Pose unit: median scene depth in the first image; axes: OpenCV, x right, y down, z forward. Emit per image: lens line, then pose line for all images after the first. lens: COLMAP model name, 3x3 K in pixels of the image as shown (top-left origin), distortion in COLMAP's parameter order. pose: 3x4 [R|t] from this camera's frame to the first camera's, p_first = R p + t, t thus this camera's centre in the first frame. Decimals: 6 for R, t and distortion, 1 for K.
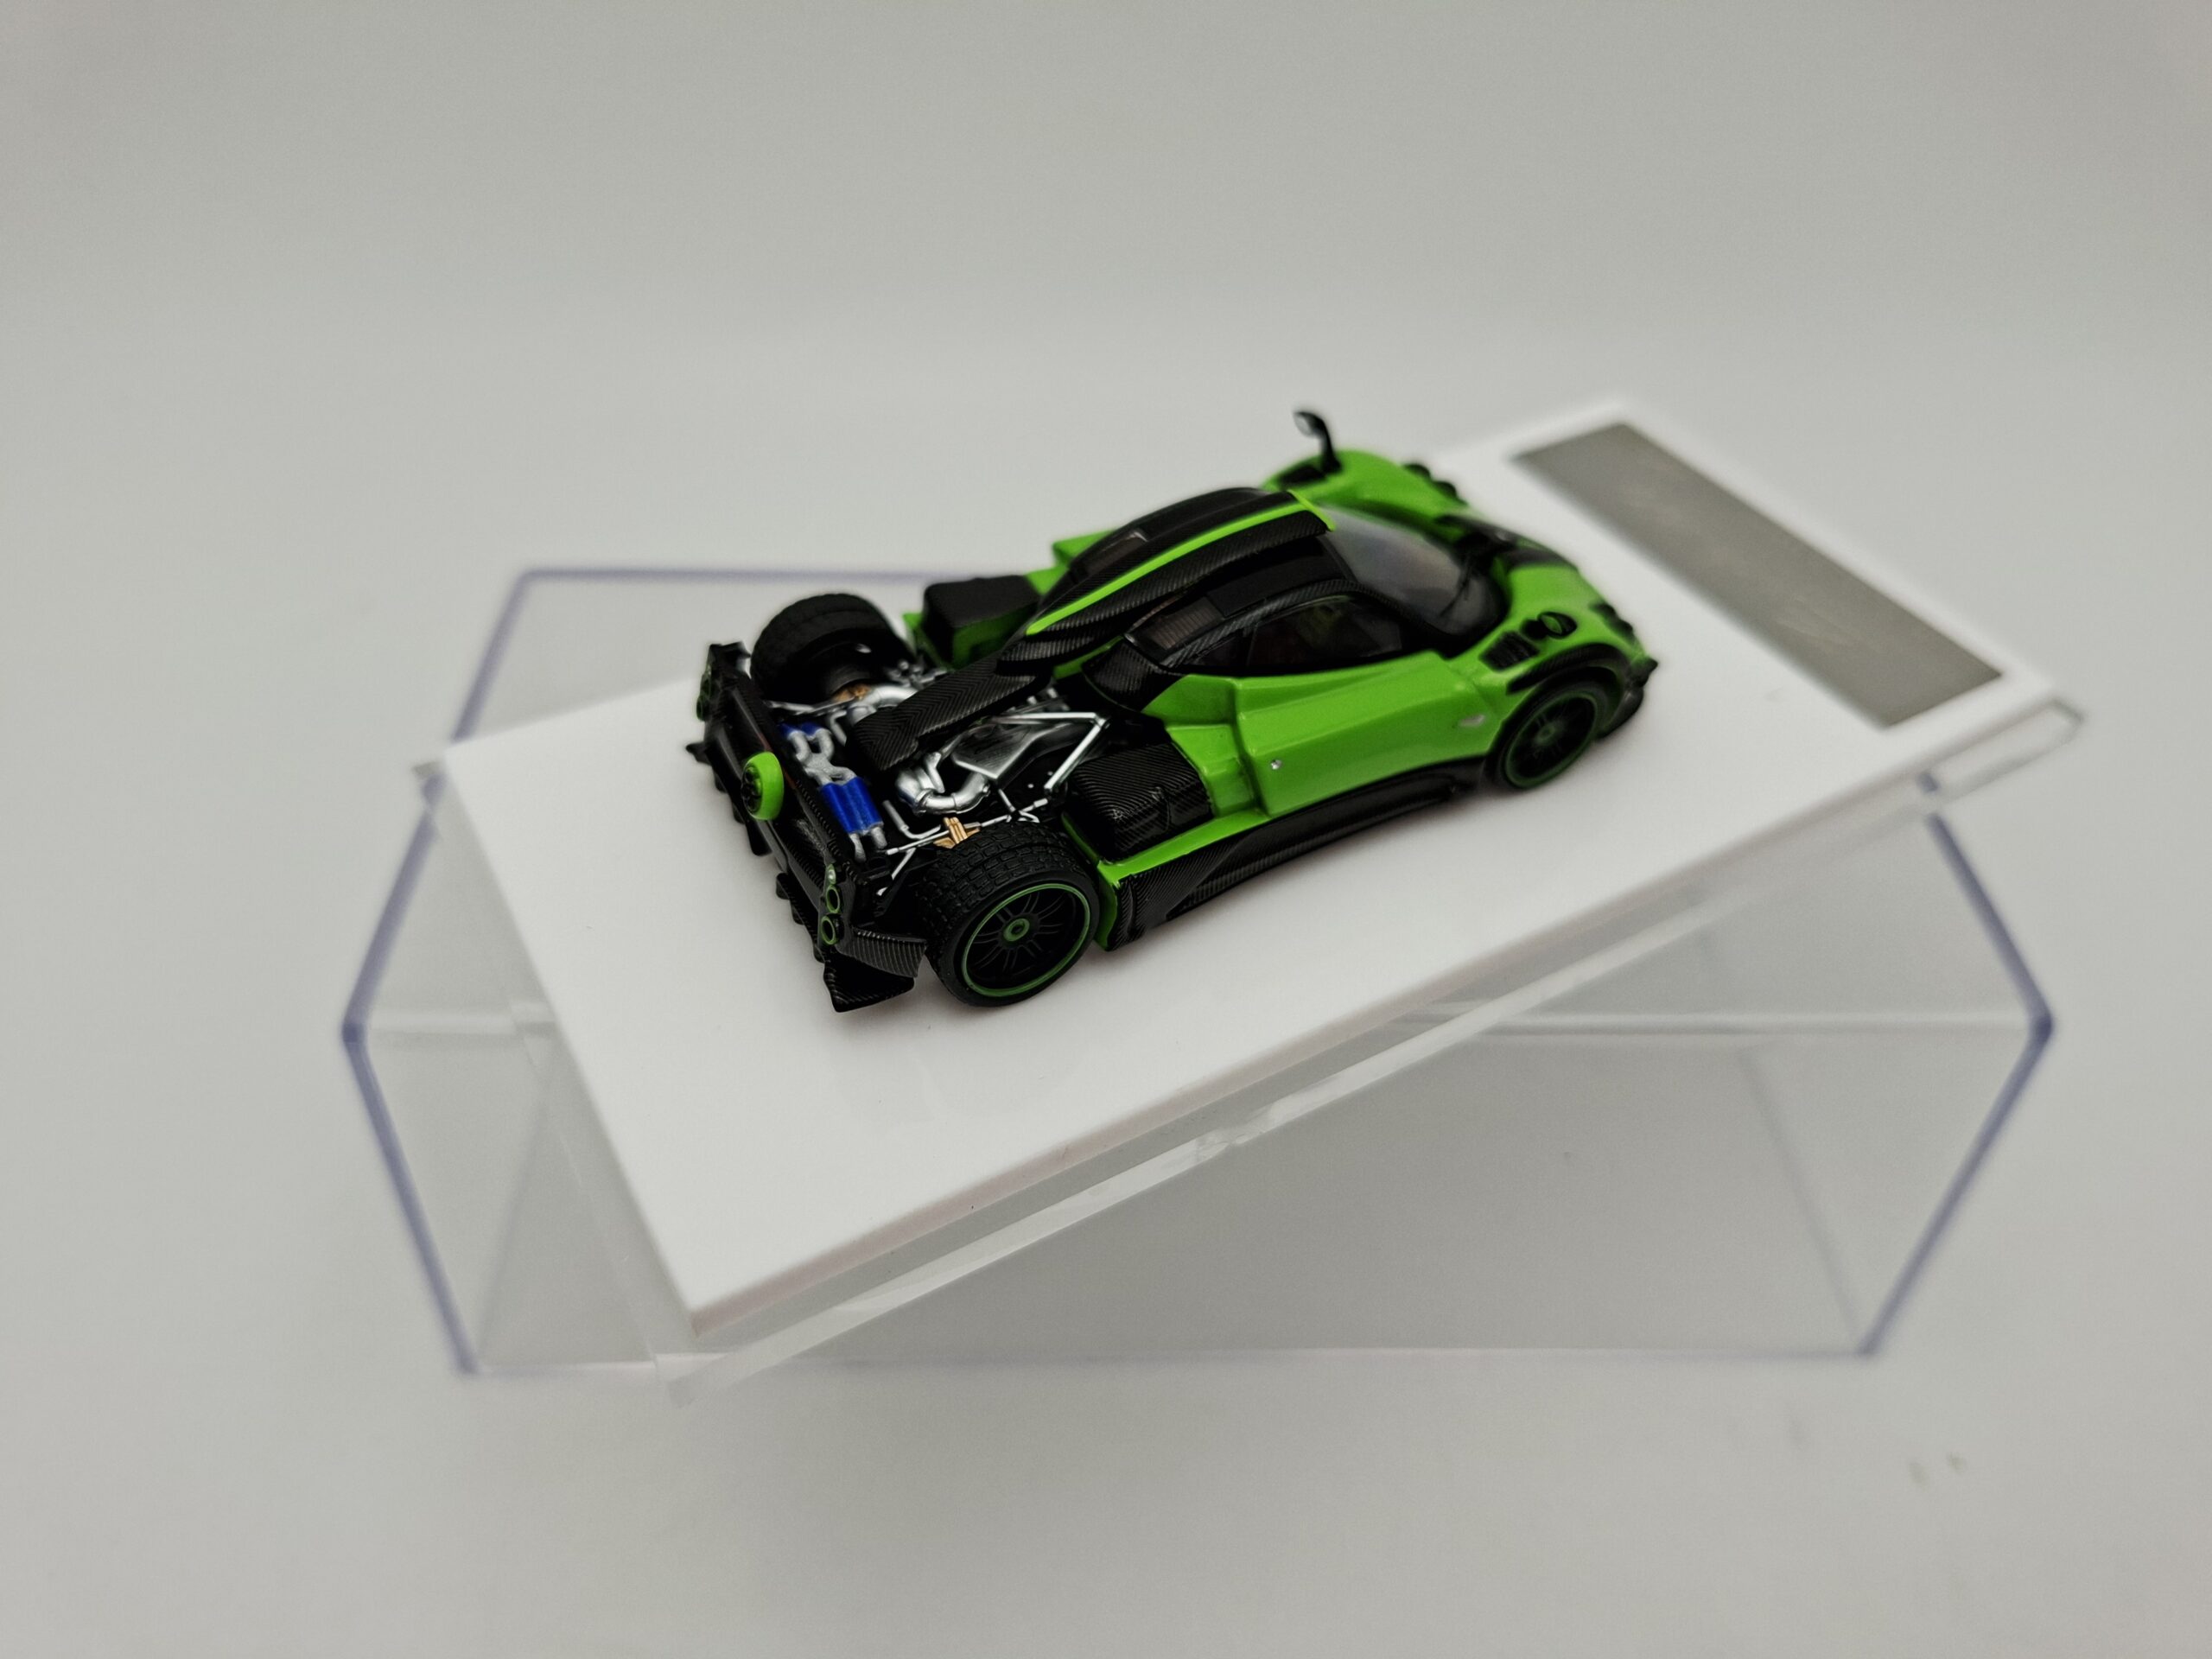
lens RADIAL K [[1710.6, 0, 1106.0], [0, 1710.6, 829.5], [0, 0, 1]] dist [0.198982, -0.436484]
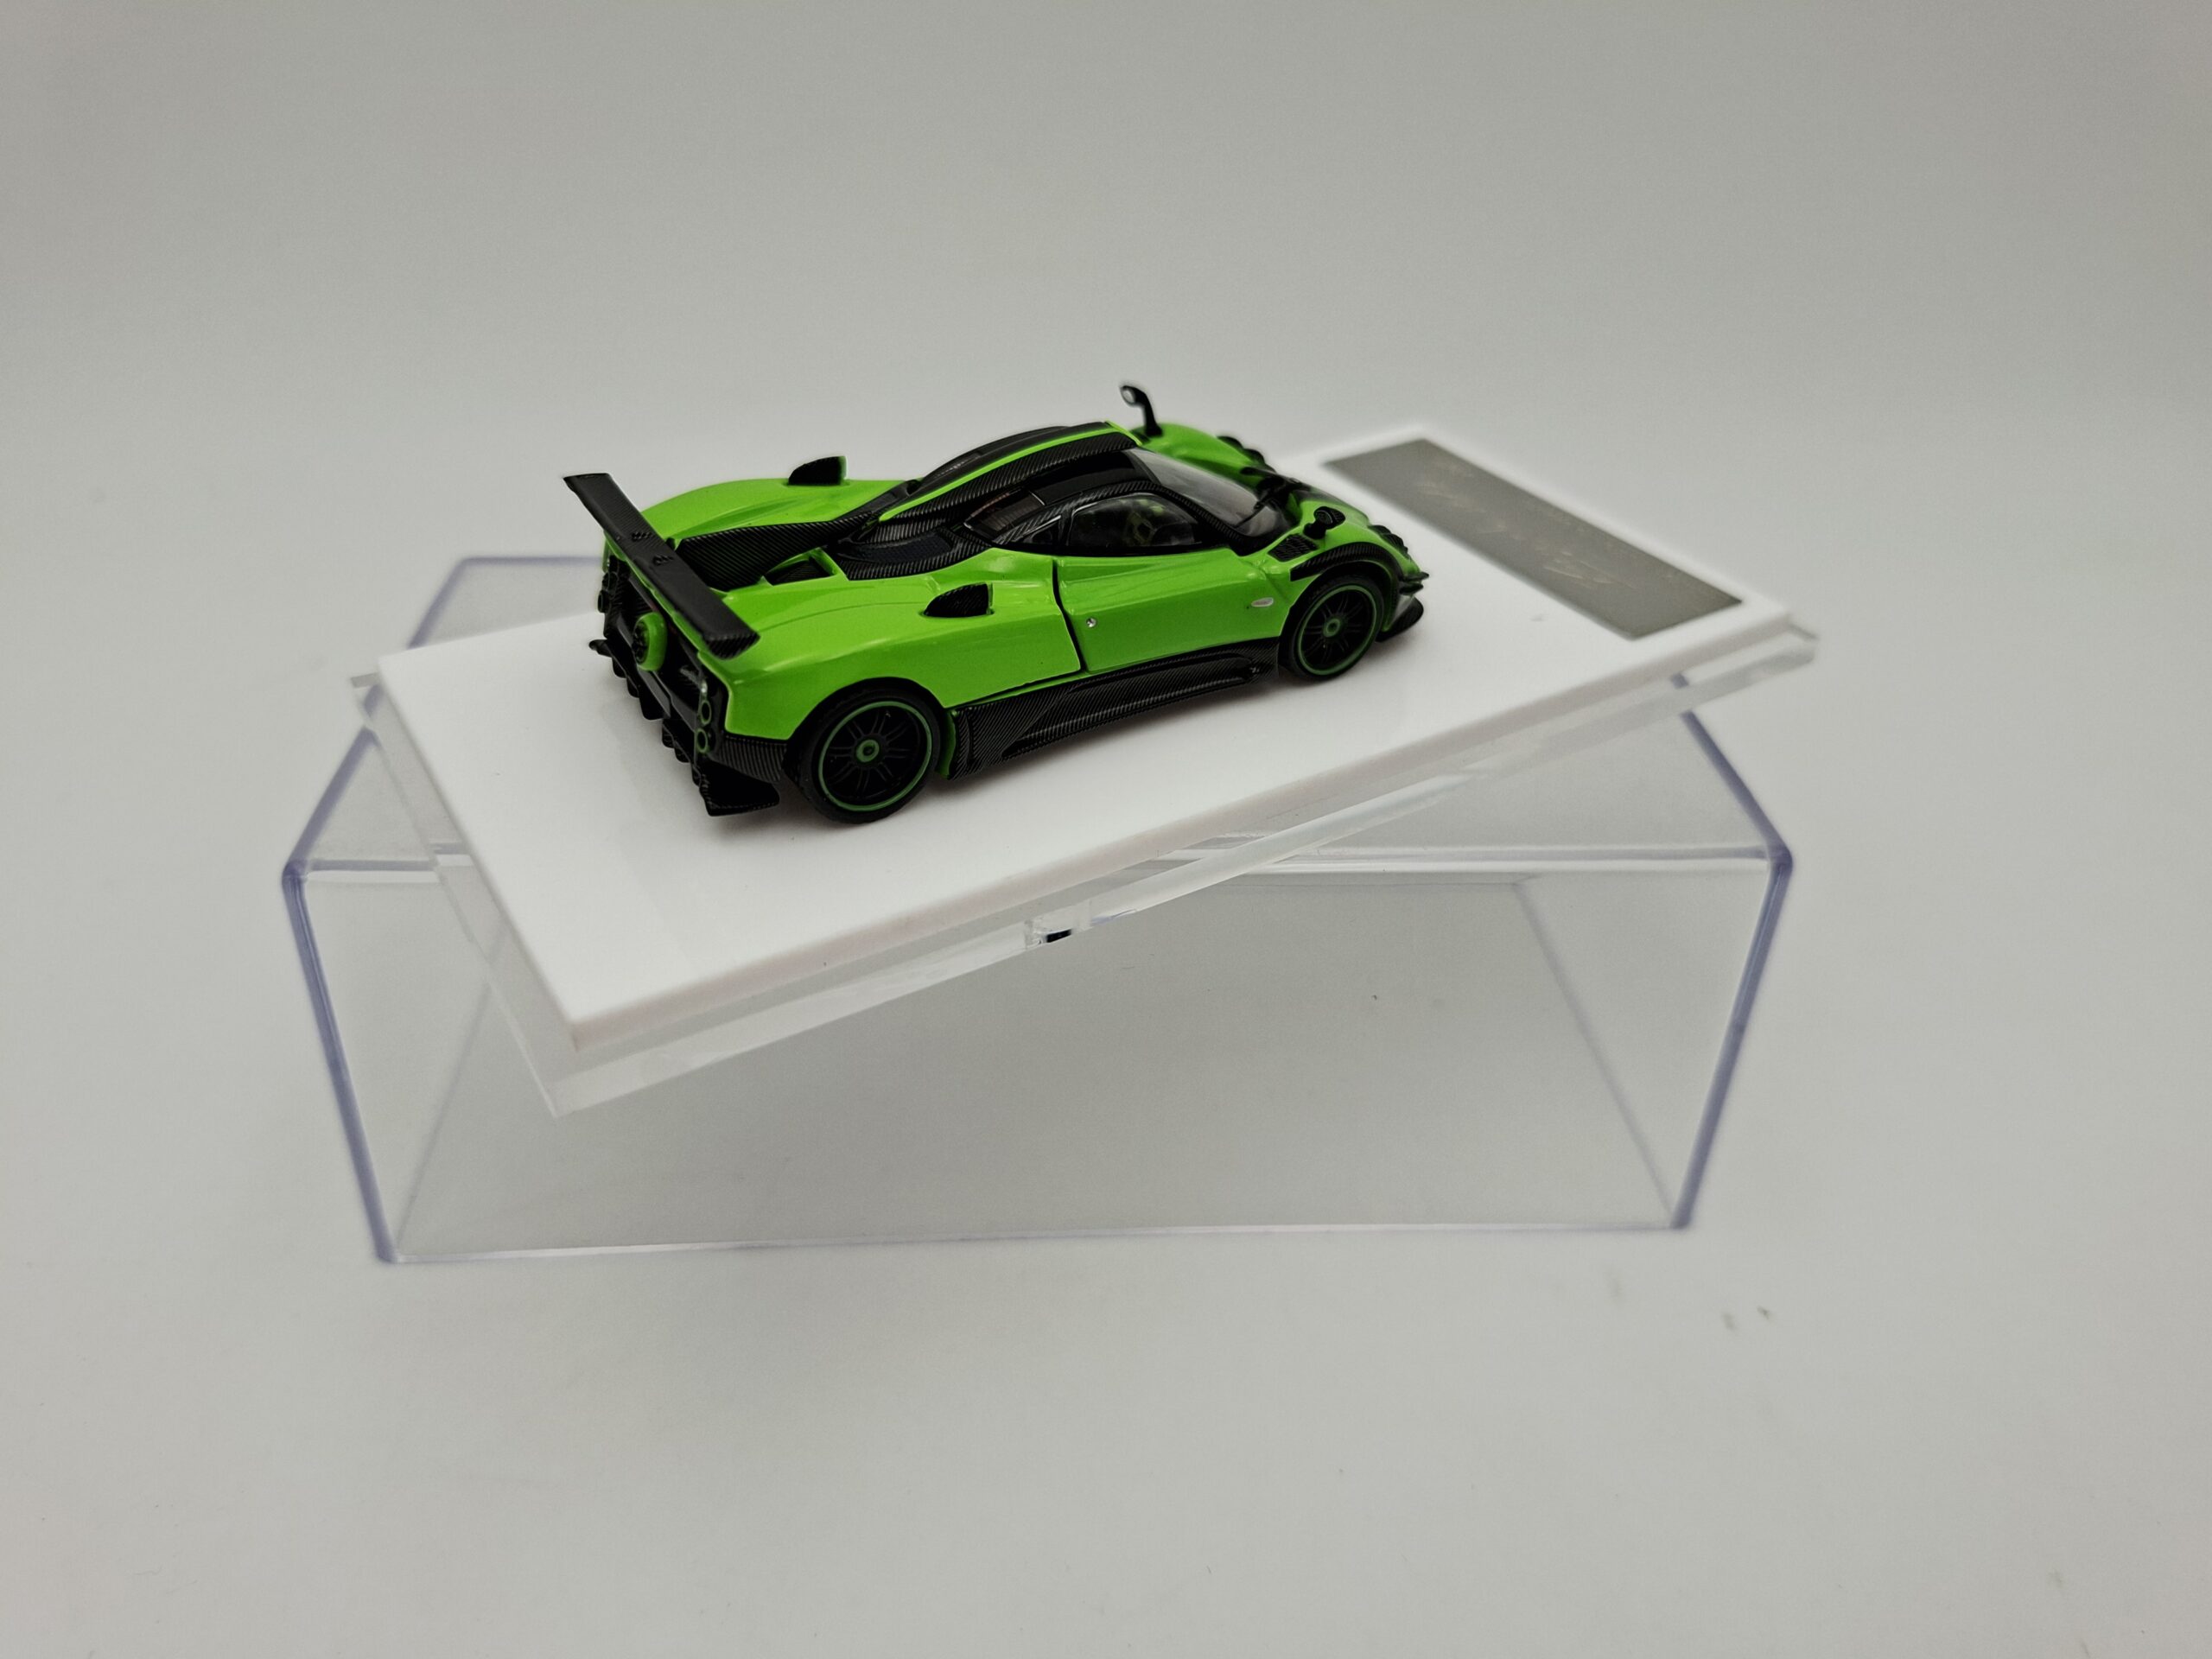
lens RADIAL K [[1710.6, 0, 1106.0], [0, 1710.6, 829.5], [0, 0, 1]] dist [0.198982, -0.436484]
pose [[0.999684, -0.022040, 0.012076, 0.085924], [0.023678, 0.987050, -0.158656, 0.271933], [-0.008423, 0.158892, 0.987260, -0.136171]]
